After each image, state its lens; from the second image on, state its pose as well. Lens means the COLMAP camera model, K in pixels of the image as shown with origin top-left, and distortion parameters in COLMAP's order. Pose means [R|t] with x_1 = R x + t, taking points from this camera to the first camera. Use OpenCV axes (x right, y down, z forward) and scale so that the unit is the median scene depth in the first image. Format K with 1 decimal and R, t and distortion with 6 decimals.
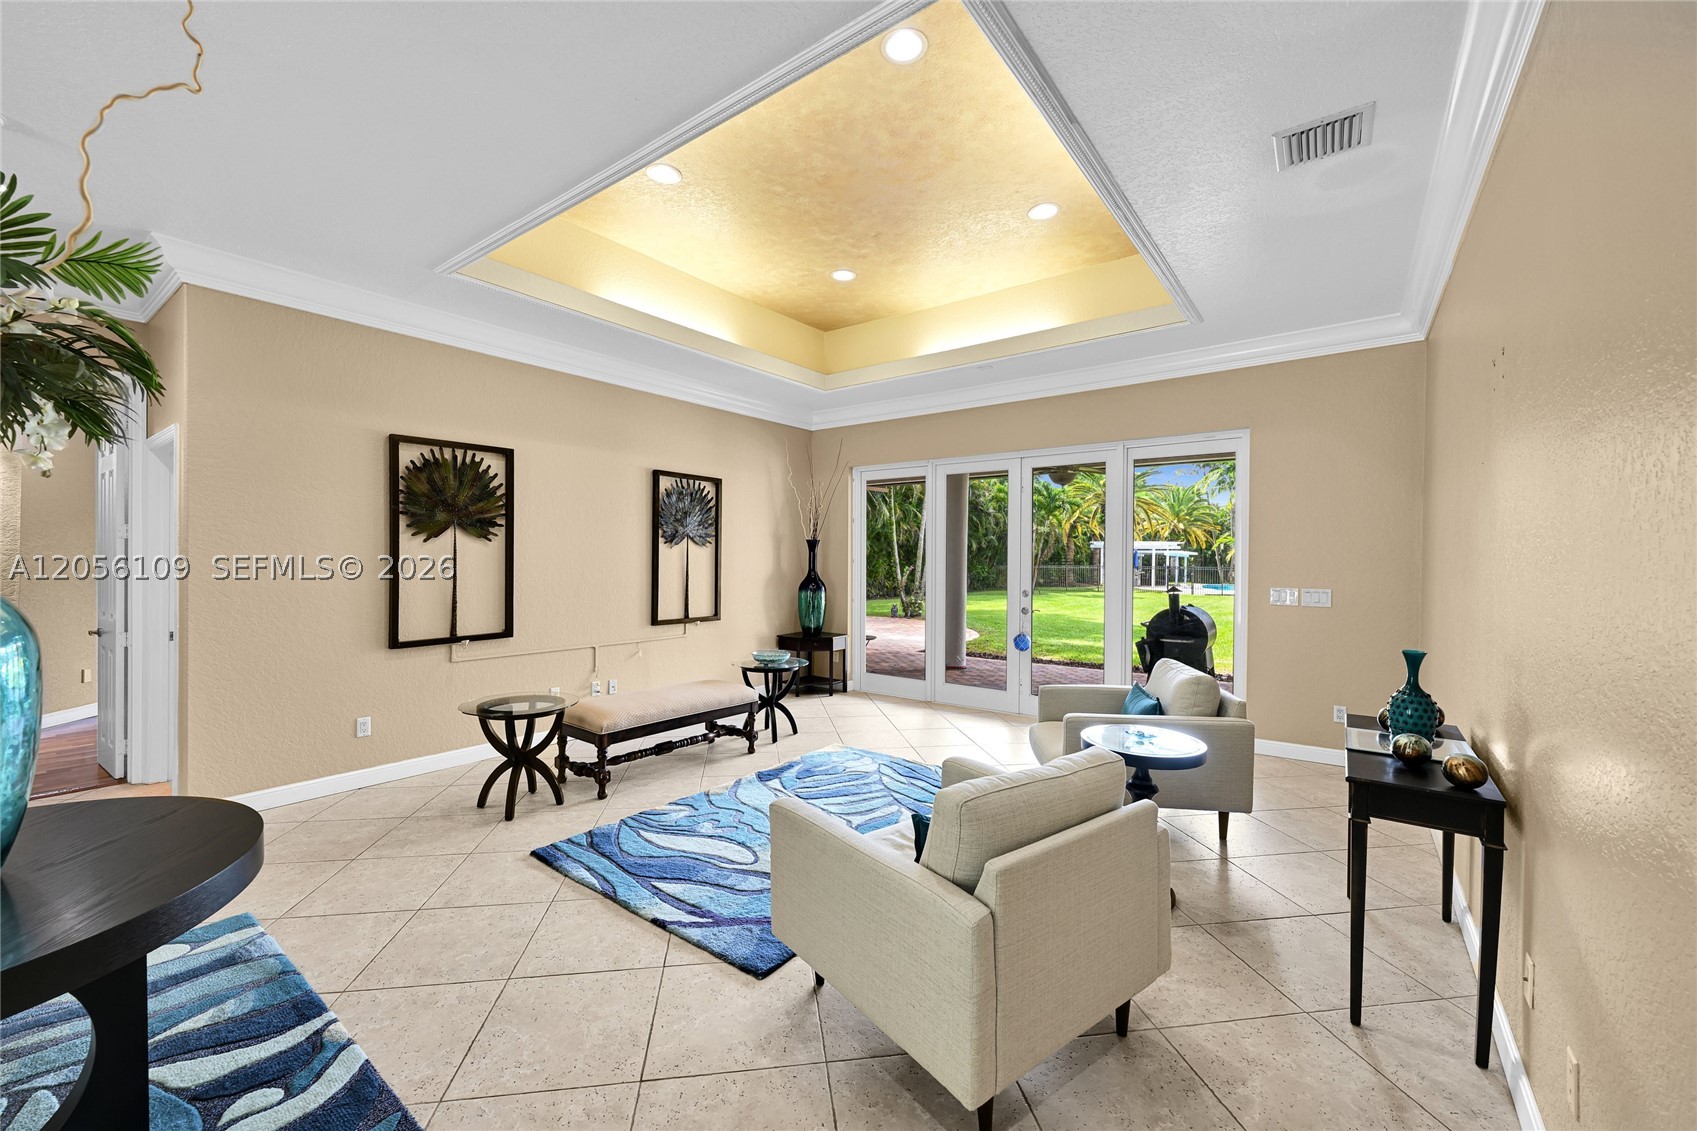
lens RADIAL K [[669.2, 0, 843.5], [0, 669.2, 565.4], [0, 0, 1]] dist [-0.002104, 0.000364]
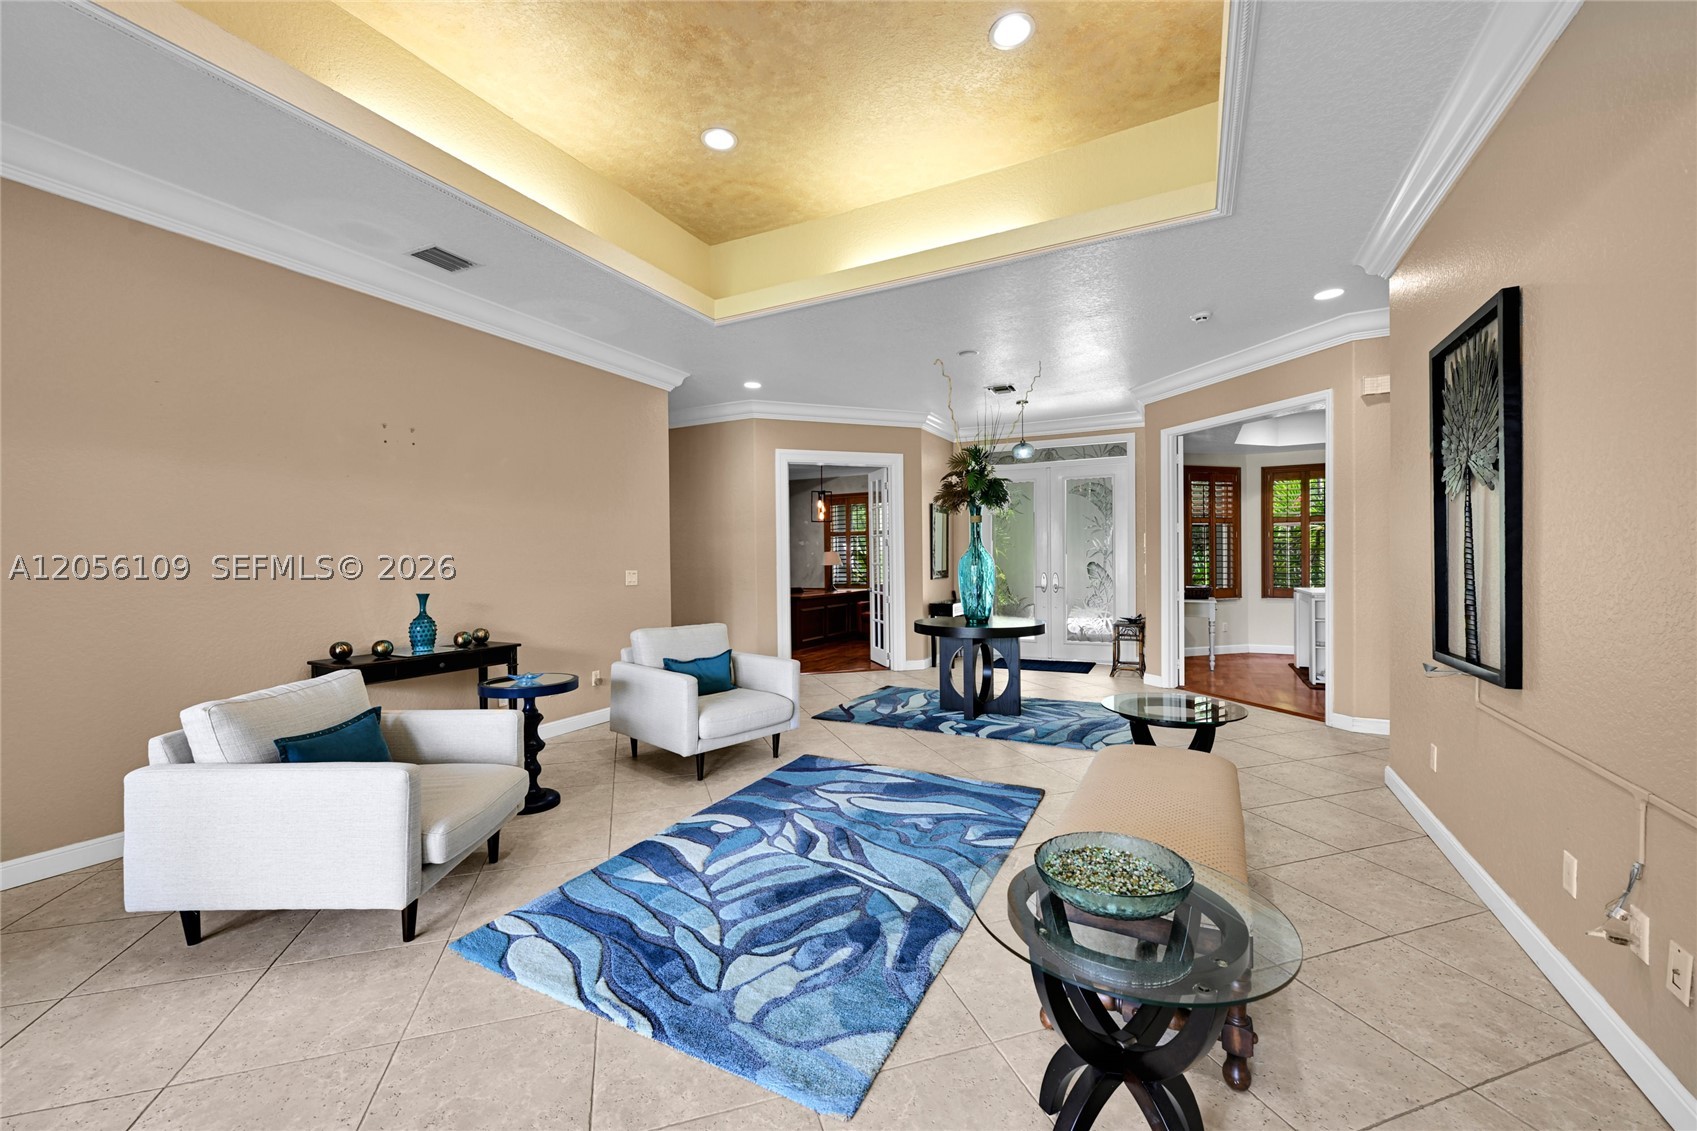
lens RADIAL K [[669.2, 0, 842.9], [0, 669.2, 565.1], [0, 0, 1]] dist [-0.002104, 0.000364]
pose [[-0.986539, 0.003592, -0.163485, 0.044863], [-0.000073, 0.999749, 0.022408, 0.010196], [0.163525, 0.022118, -0.986291, 1.472991]]
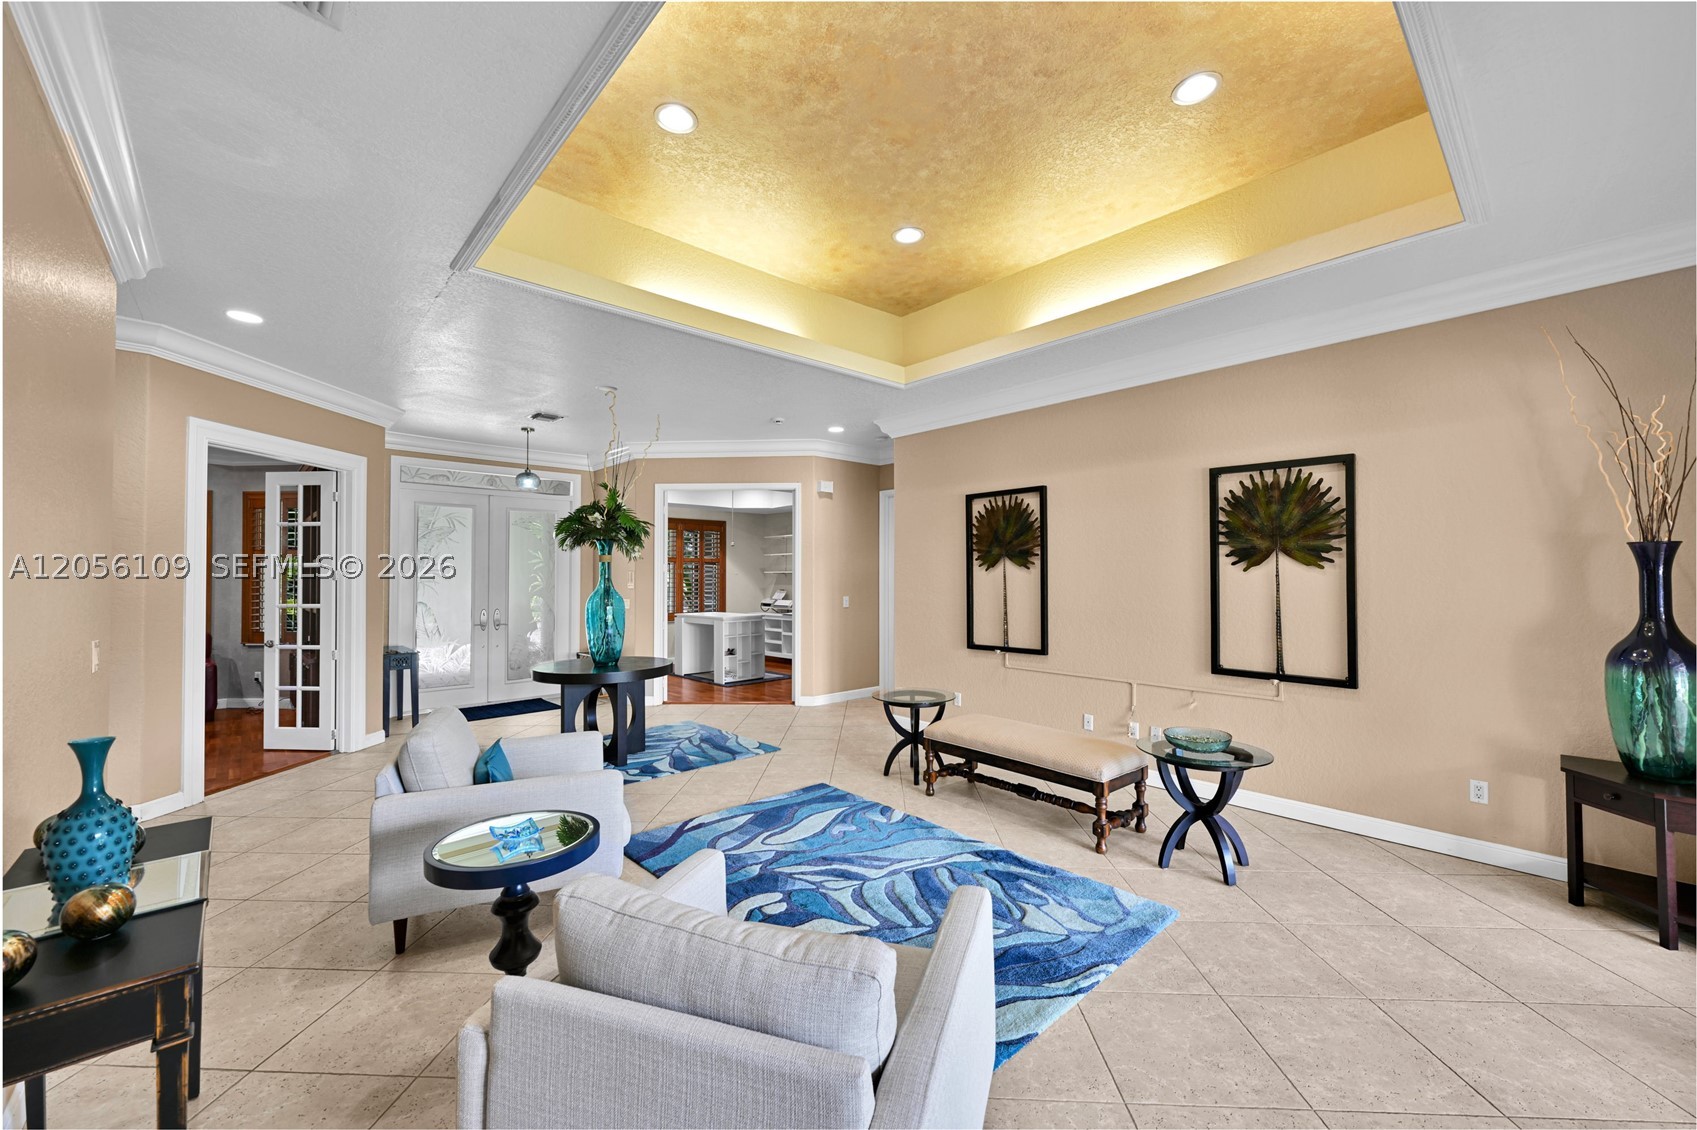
lens RADIAL K [[669.2, 0, 843.5], [0, 669.2, 564.8], [0, 0, 1]] dist [-0.002104, 0.000364]
pose [[-0.191362, -0.023252, -0.981244, 0.694589], [-0.012669, 0.999695, -0.021218, -0.015377], [0.981438, 0.008371, -0.191598, 0.939908]]
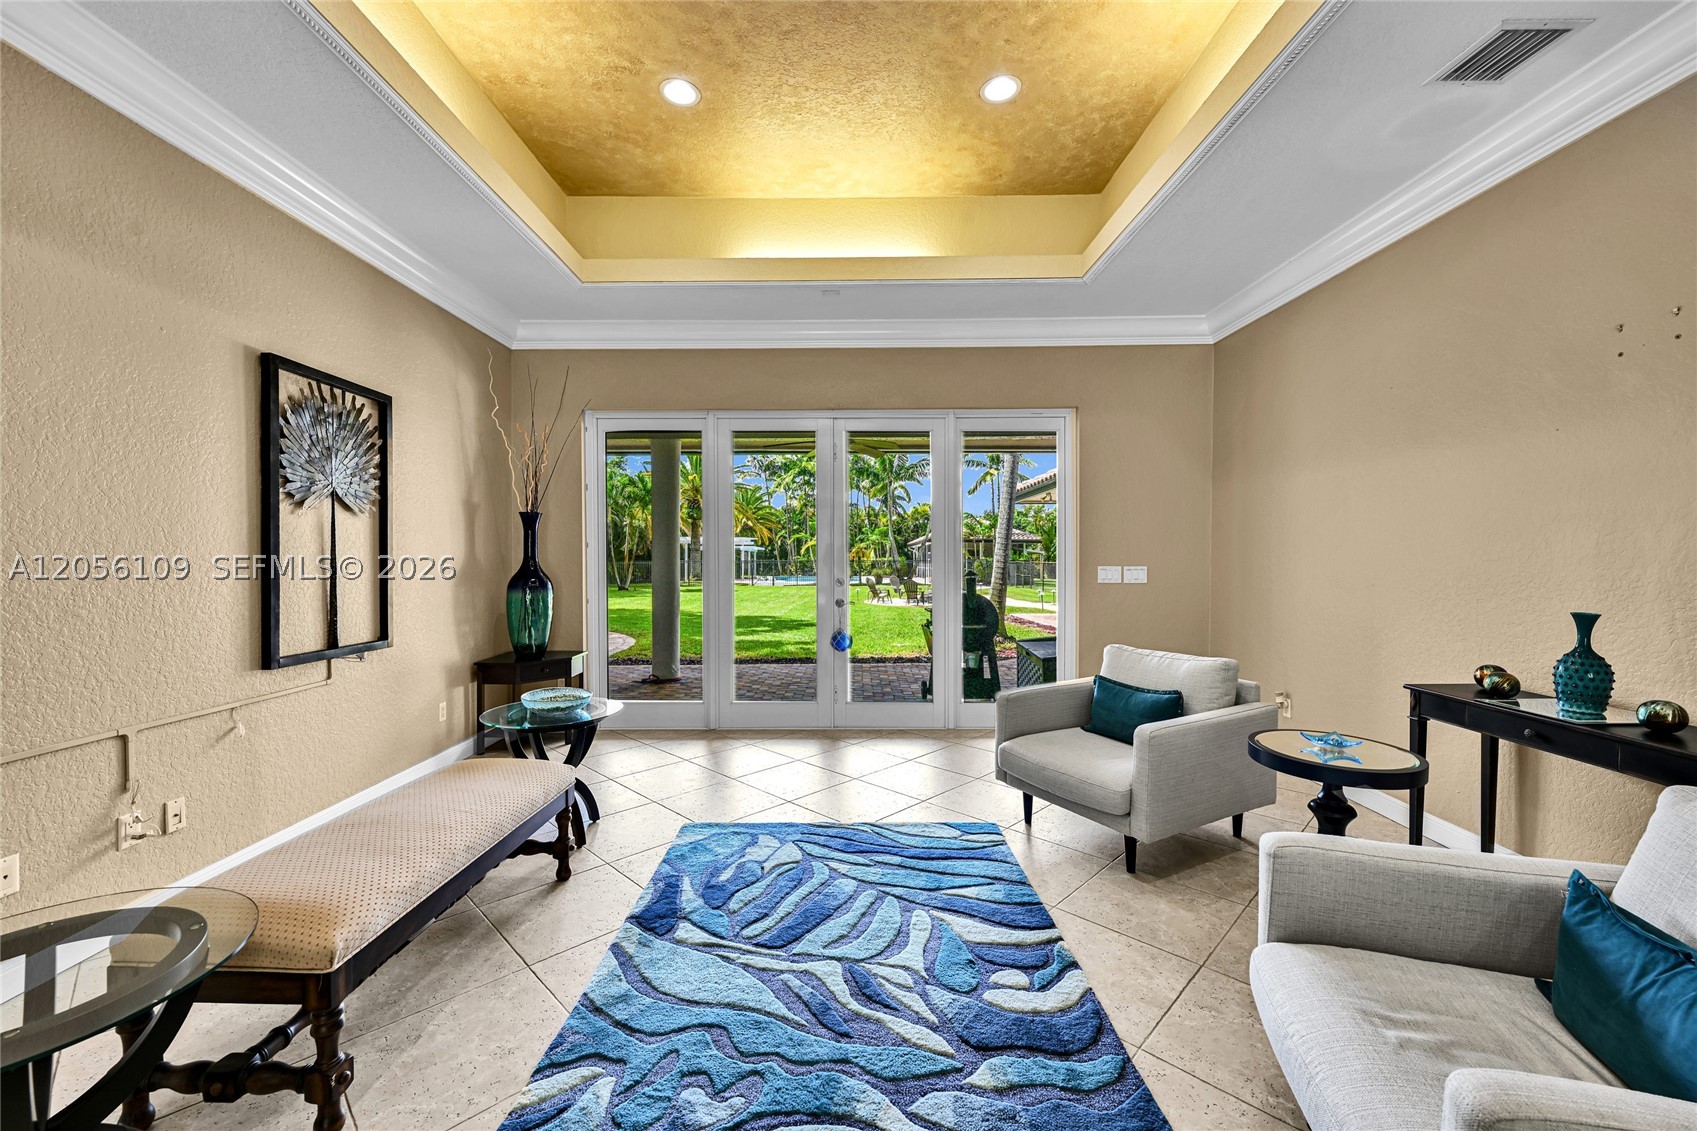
lens RADIAL K [[669.2, 0, 843.9], [0, 669.2, 565.6], [0, 0, 1]] dist [-0.002104, 0.000364]
pose [[0.801773, -0.017434, 0.597375, -0.304184], [0.014463, 0.999848, 0.009769, 0.018359], [-0.597454, 0.000808, 0.801903, 0.450482]]
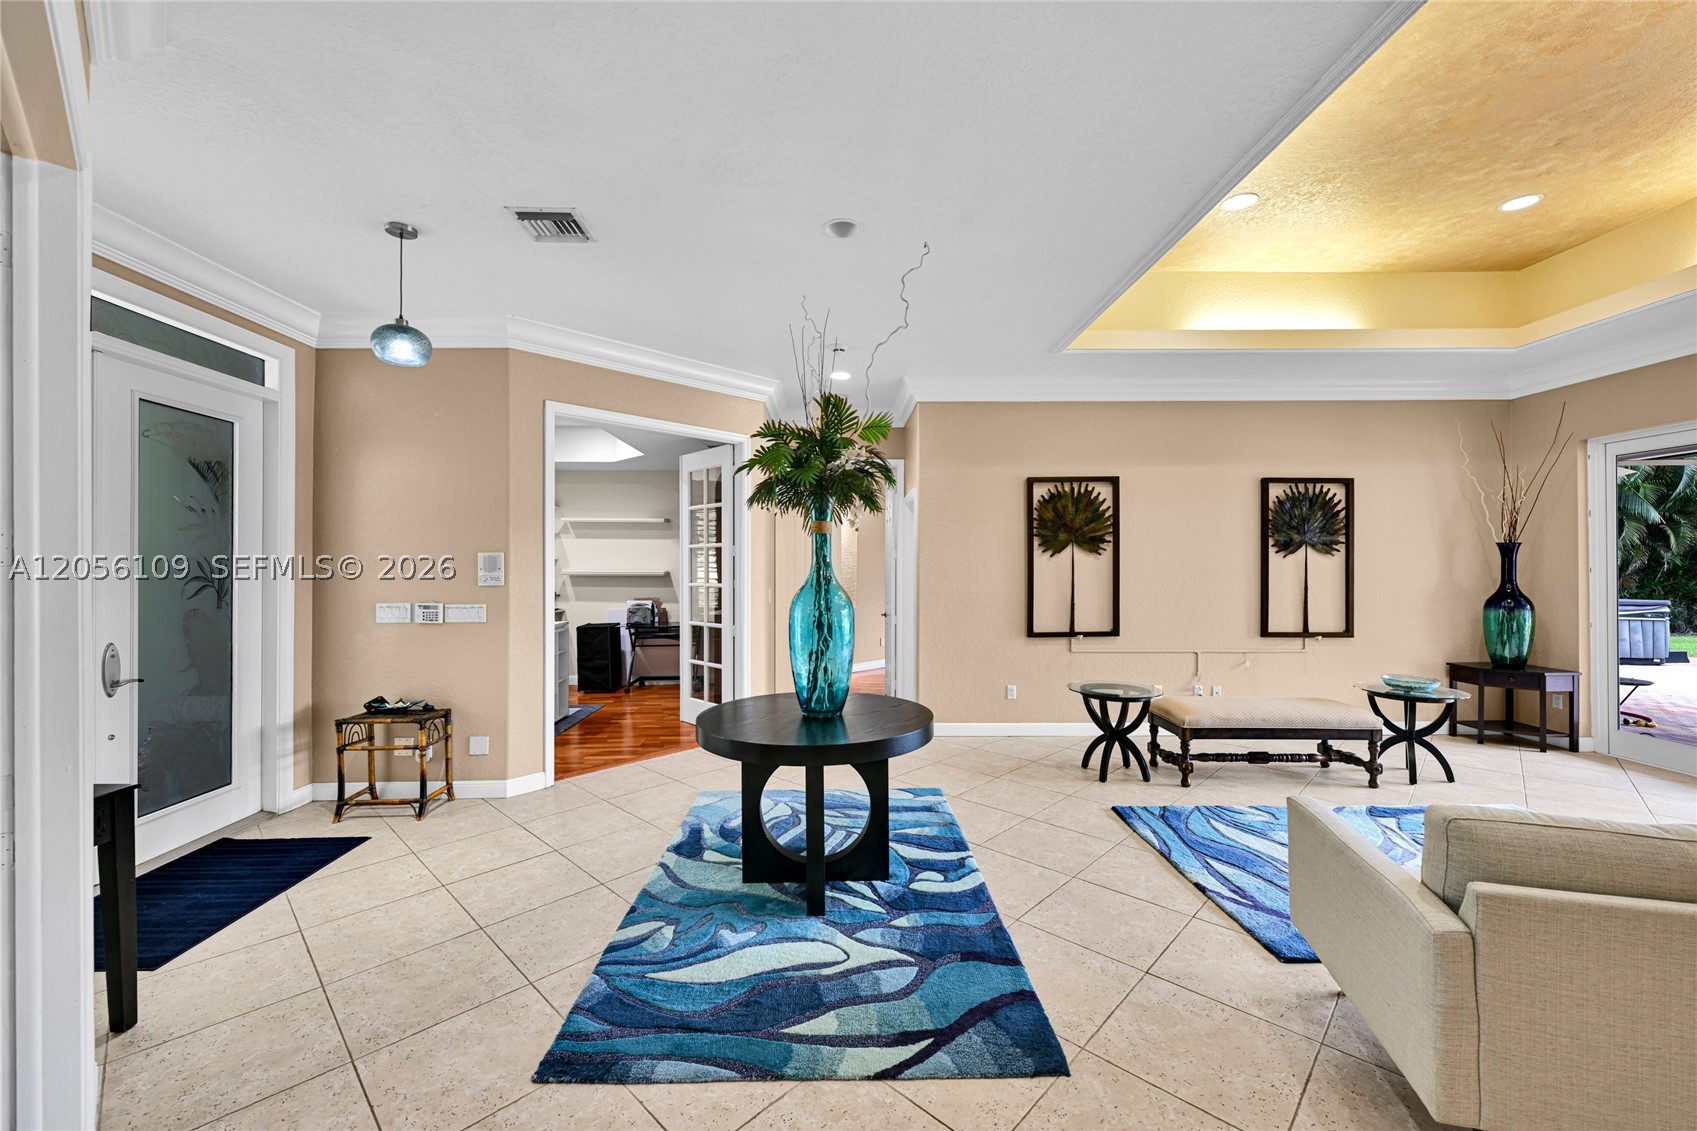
lens RADIAL K [[669.2, 0, 842.4], [0, 669.2, 566.0], [0, 0, 1]] dist [-0.002104, 0.000364]
pose [[0.608157, -0.009585, -0.793759, 0.152130], [-0.002818, 0.999895, -0.014234, 0.002035], [0.793812, 0.010893, 0.608066, -0.106987]]
